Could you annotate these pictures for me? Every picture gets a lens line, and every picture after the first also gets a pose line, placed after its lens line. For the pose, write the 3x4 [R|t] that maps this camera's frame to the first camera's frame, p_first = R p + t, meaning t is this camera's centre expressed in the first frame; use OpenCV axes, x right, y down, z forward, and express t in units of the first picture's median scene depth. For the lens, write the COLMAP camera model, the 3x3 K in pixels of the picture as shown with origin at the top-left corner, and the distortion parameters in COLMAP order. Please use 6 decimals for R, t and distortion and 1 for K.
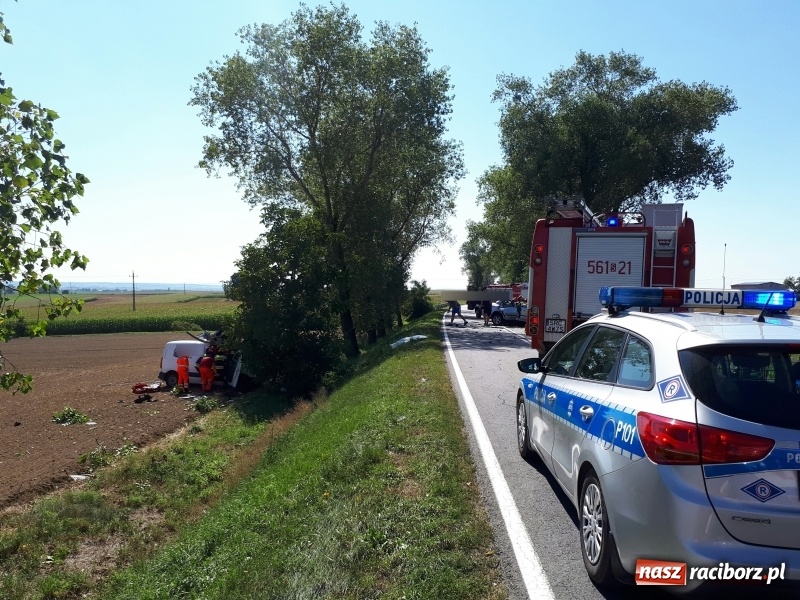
lens RADIAL K [[662.3, 0, 404.3], [0, 662.3, 322.2], [0, 0, 1]] dist [0.080713, -0.131431]
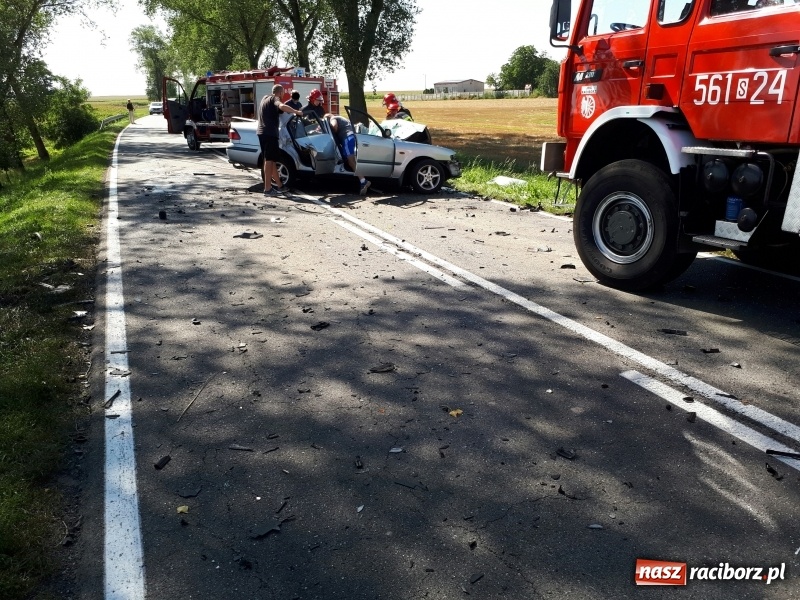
lens RADIAL K [[662.3, 0, 404.3], [0, 662.3, 322.2], [0, 0, 1]] dist [0.080713, -0.131431]
pose [[0.901880, -0.154860, 0.403274, 0.094594], [0.037032, 0.957815, 0.284990, -0.057211], [-0.430396, -0.242093, 0.869569, 1.393813]]
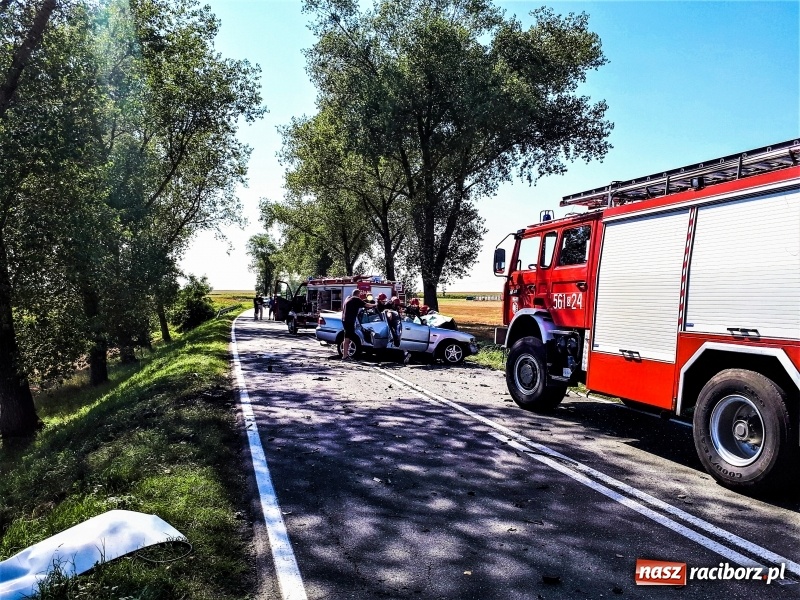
lens RADIAL K [[662.3, 0, 404.3], [0, 662.3, 322.2], [0, 0, 1]] dist [0.080713, -0.131431]
pose [[0.949565, -0.006450, 0.313503, 0.053902], [0.006710, 0.999977, 0.000250, -0.050521], [-0.313497, 0.001866, 0.949587, 1.156740]]
